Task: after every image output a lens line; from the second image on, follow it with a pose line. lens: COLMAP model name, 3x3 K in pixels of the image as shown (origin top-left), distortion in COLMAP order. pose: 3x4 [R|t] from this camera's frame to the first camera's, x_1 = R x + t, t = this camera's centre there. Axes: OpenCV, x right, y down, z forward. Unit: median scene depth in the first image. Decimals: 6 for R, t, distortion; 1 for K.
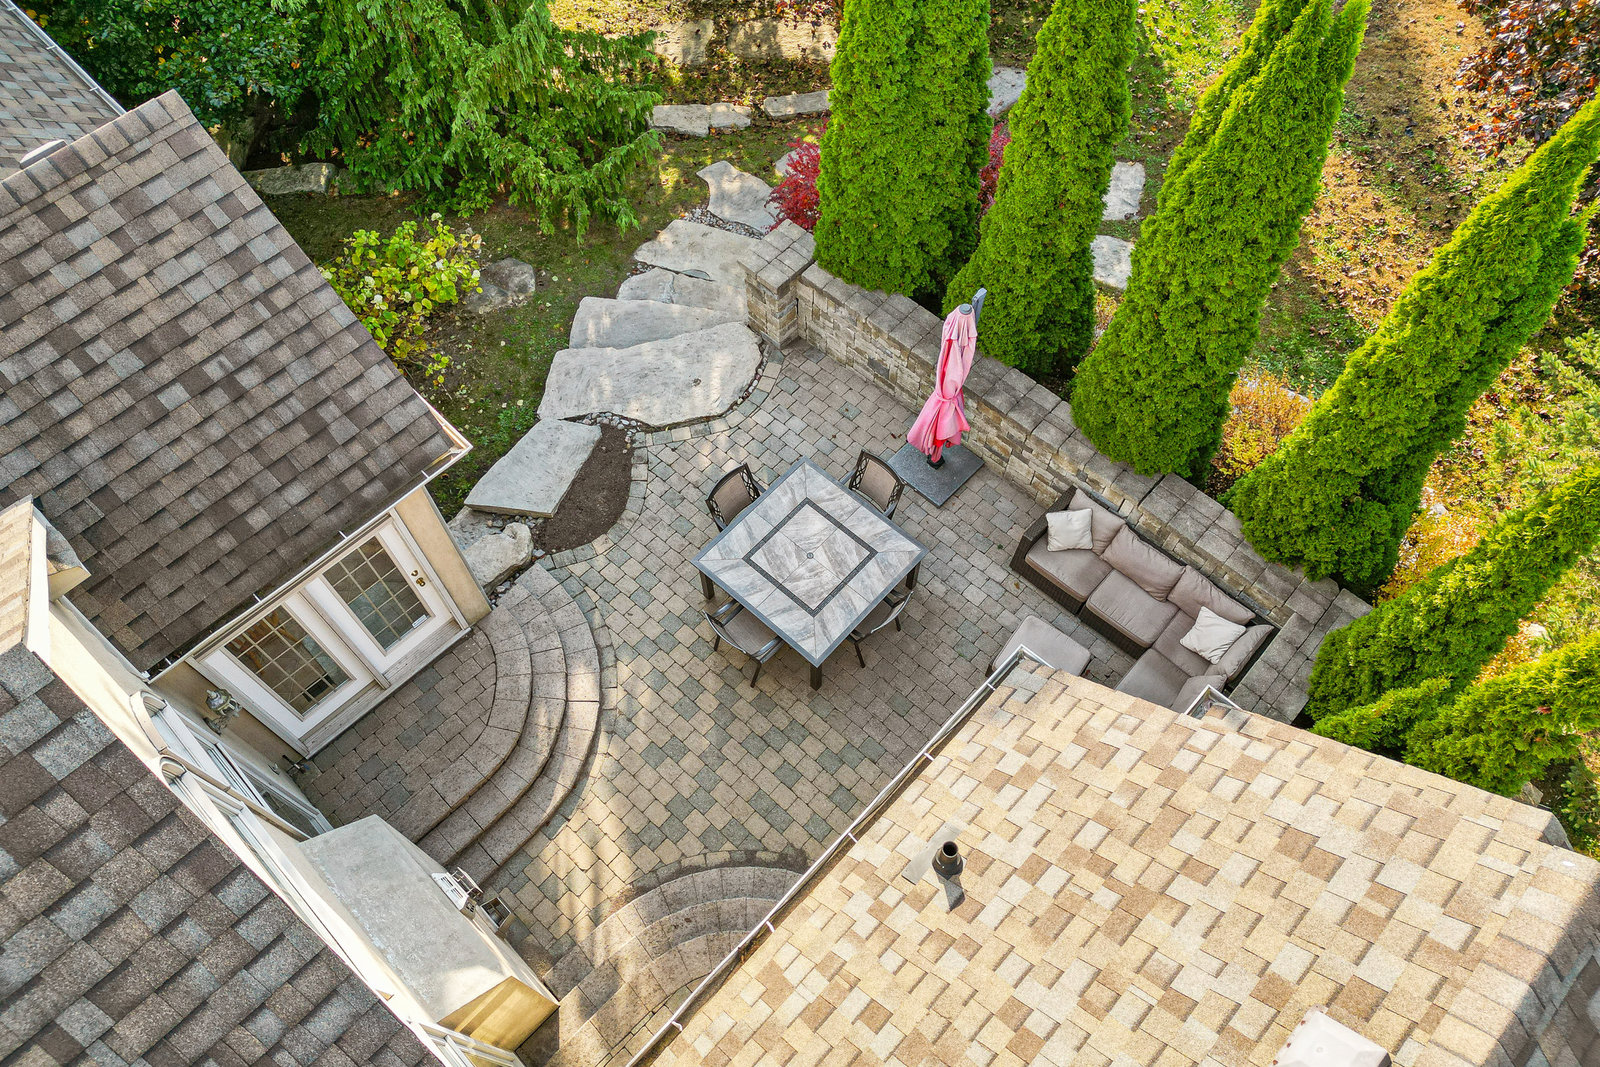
lens RADIAL K [[1112.8, 0, 800.0], [0, 1112.8, 533.5], [0, 0, 1]] dist [0.081099, -0.082214]
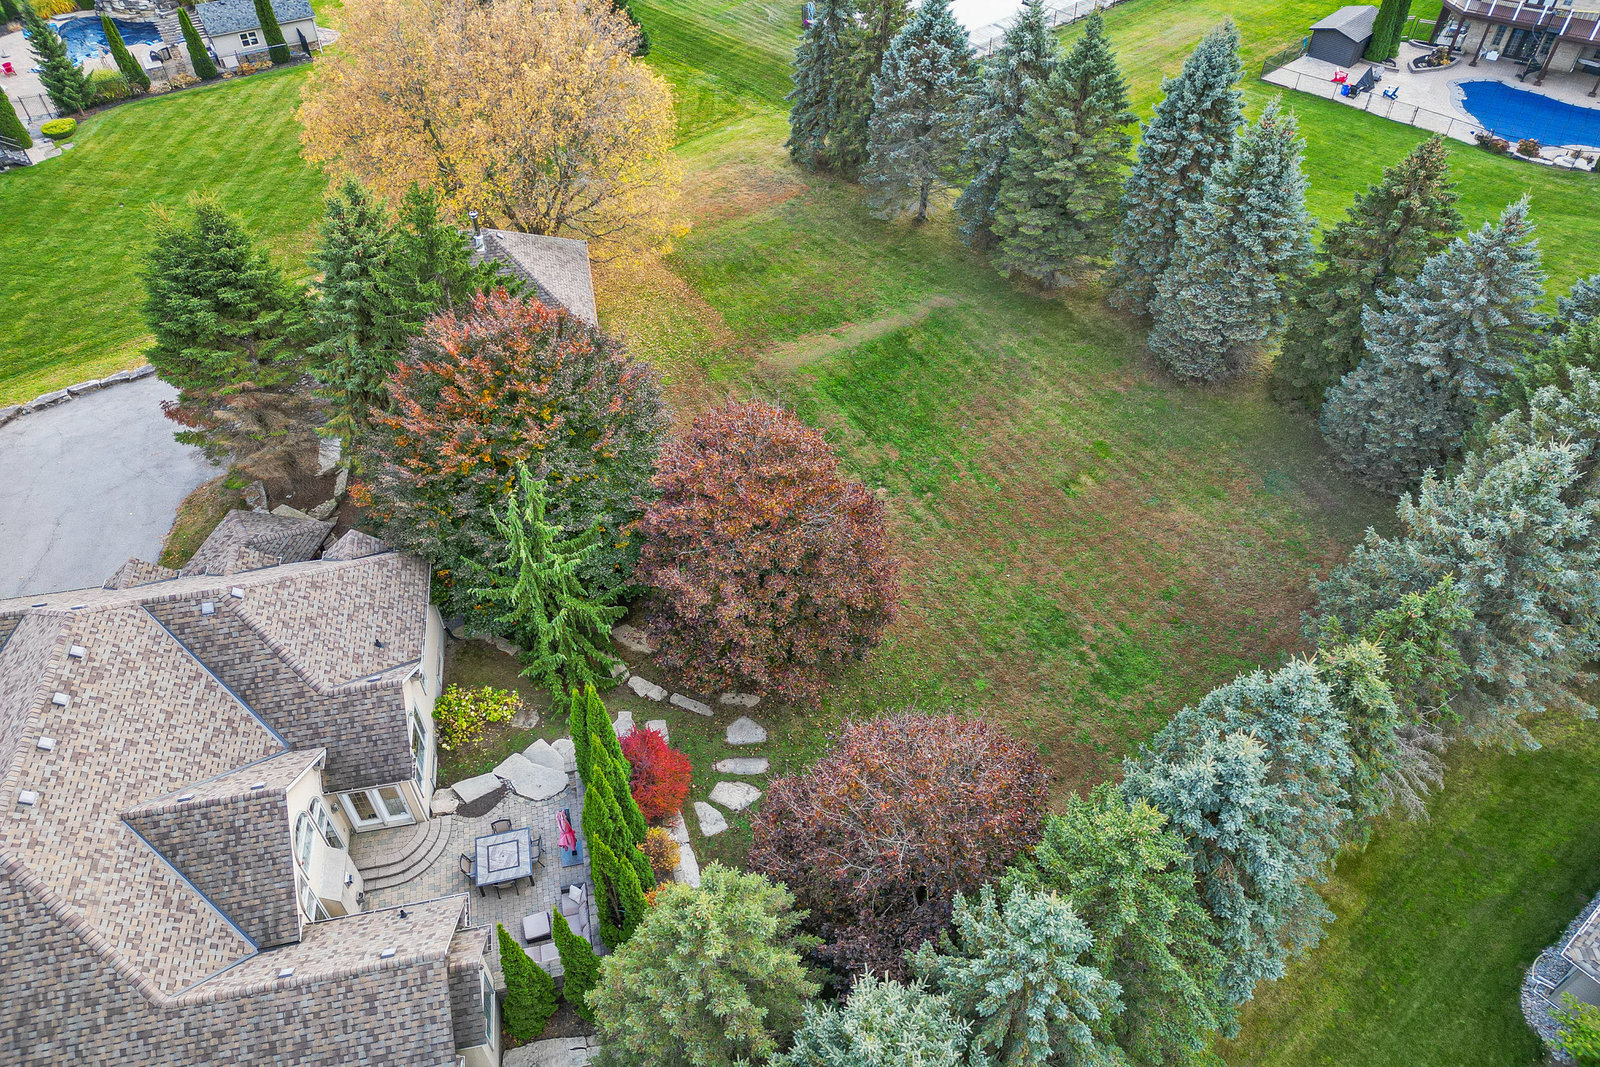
lens RADIAL K [[1112.8, 0, 800.0], [0, 1112.8, 533.5], [0, 0, 1]] dist [0.081099, -0.082214]
pose [[0.818697, 0.403587, -0.408475, 1.683400], [-0.498042, 0.853135, -0.155288, -0.706393], [0.285813, 0.330572, 0.899463, -1.990801]]
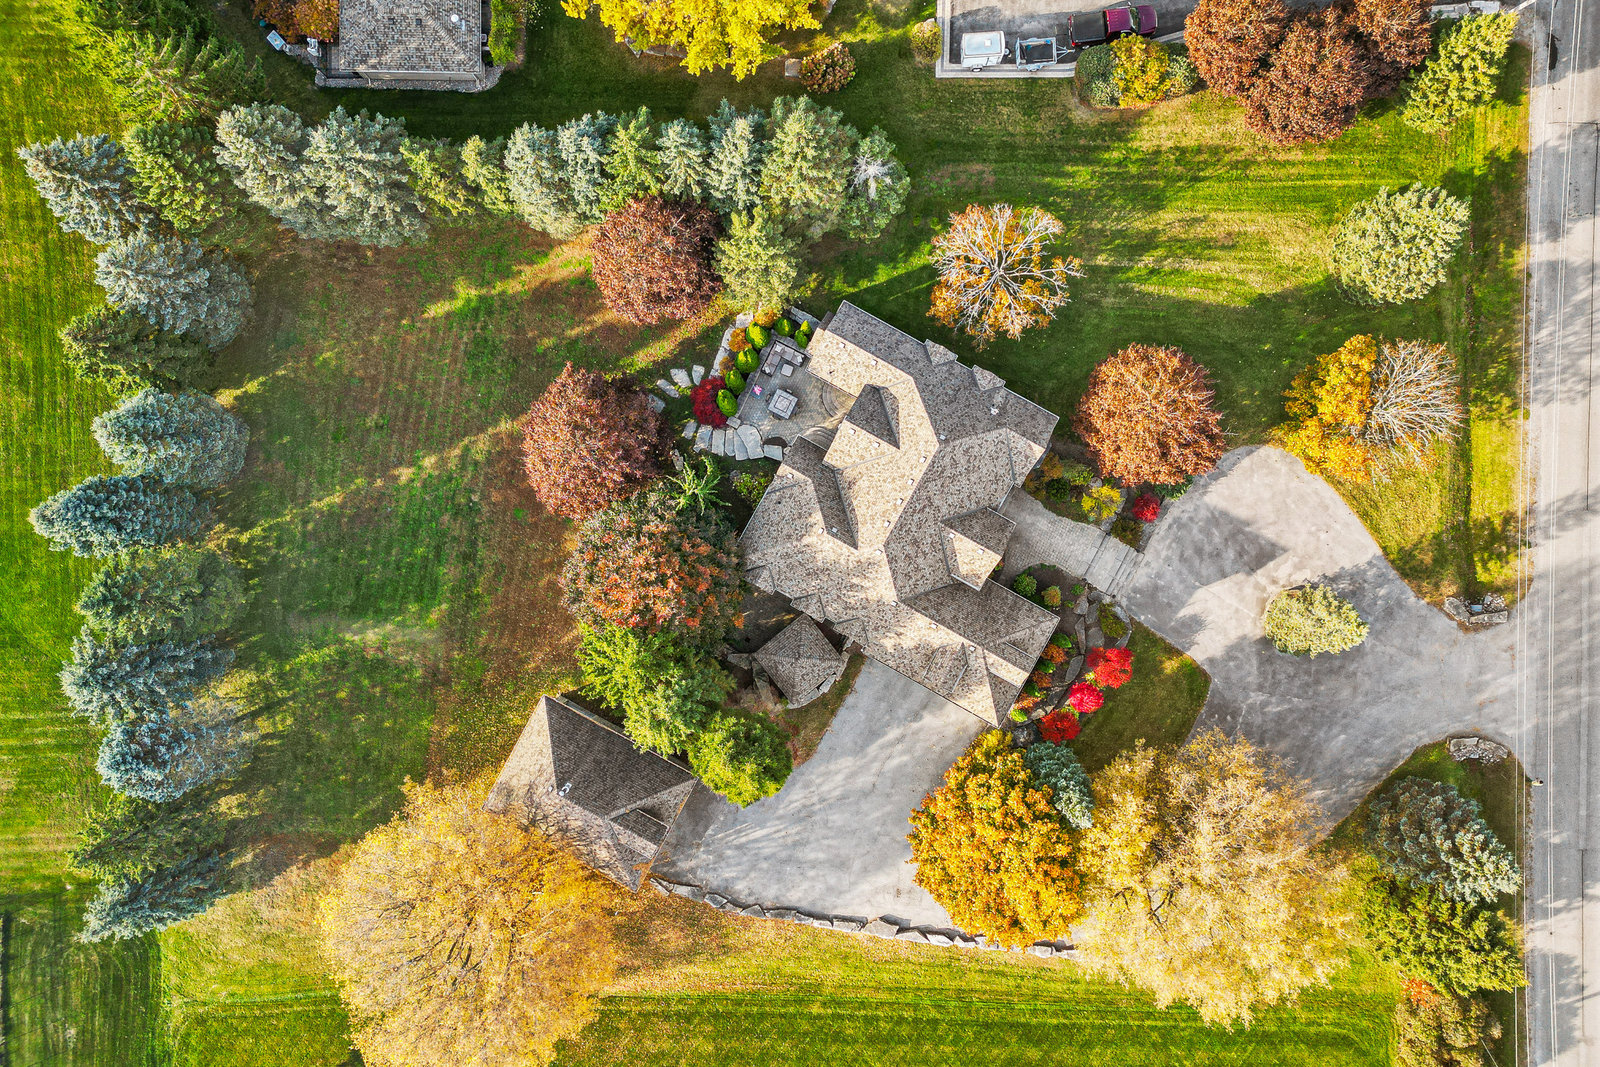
lens RADIAL K [[1112.8, 0, 800.0], [0, 1112.8, 533.5], [0, 0, 1]] dist [0.081099, -0.082214]
pose [[-0.264583, -0.964342, 0.006279, -0.907164], [0.842651, -0.228019, 0.487797, -3.696072], [-0.468972, 0.134354, 0.872934, -5.370039]]
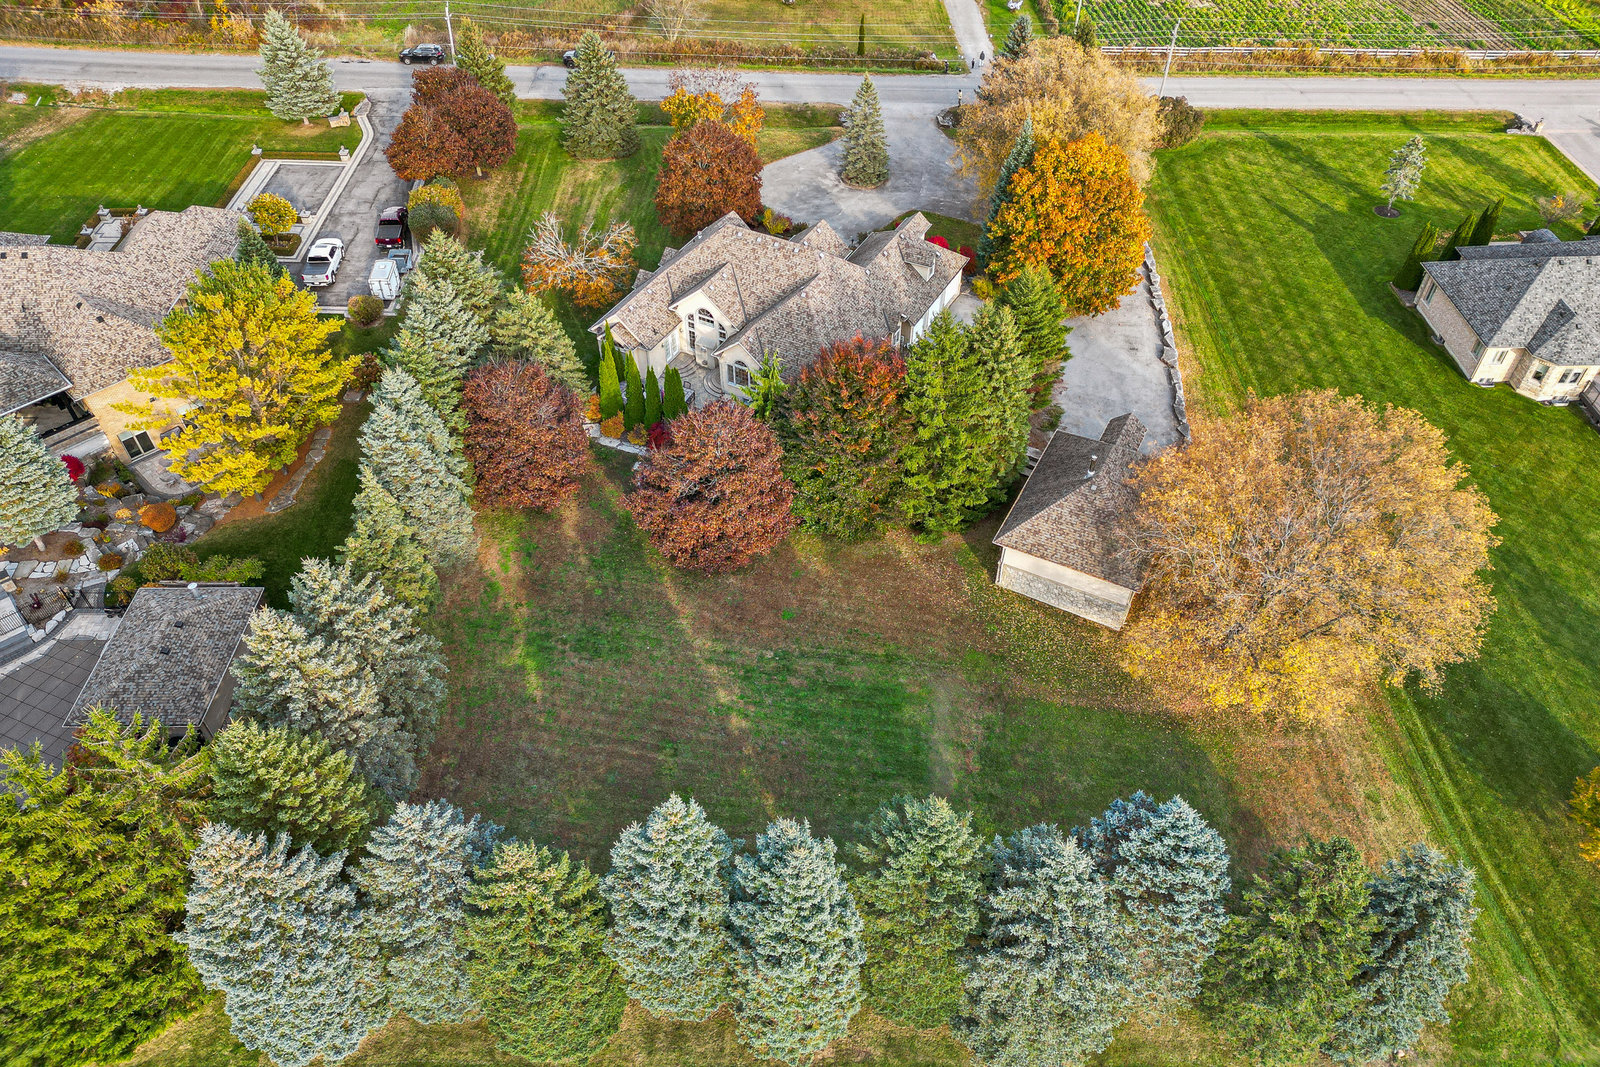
lens RADIAL K [[1112.8, 0, 800.0], [0, 1112.8, 533.5], [0, 0, 1]] dist [0.081099, -0.082214]
pose [[-0.961137, 0.196913, -0.193495, 0.872908], [-0.238105, -0.236559, 0.941990, -7.557763], [0.139717, 0.951454, 0.274252, -0.027152]]
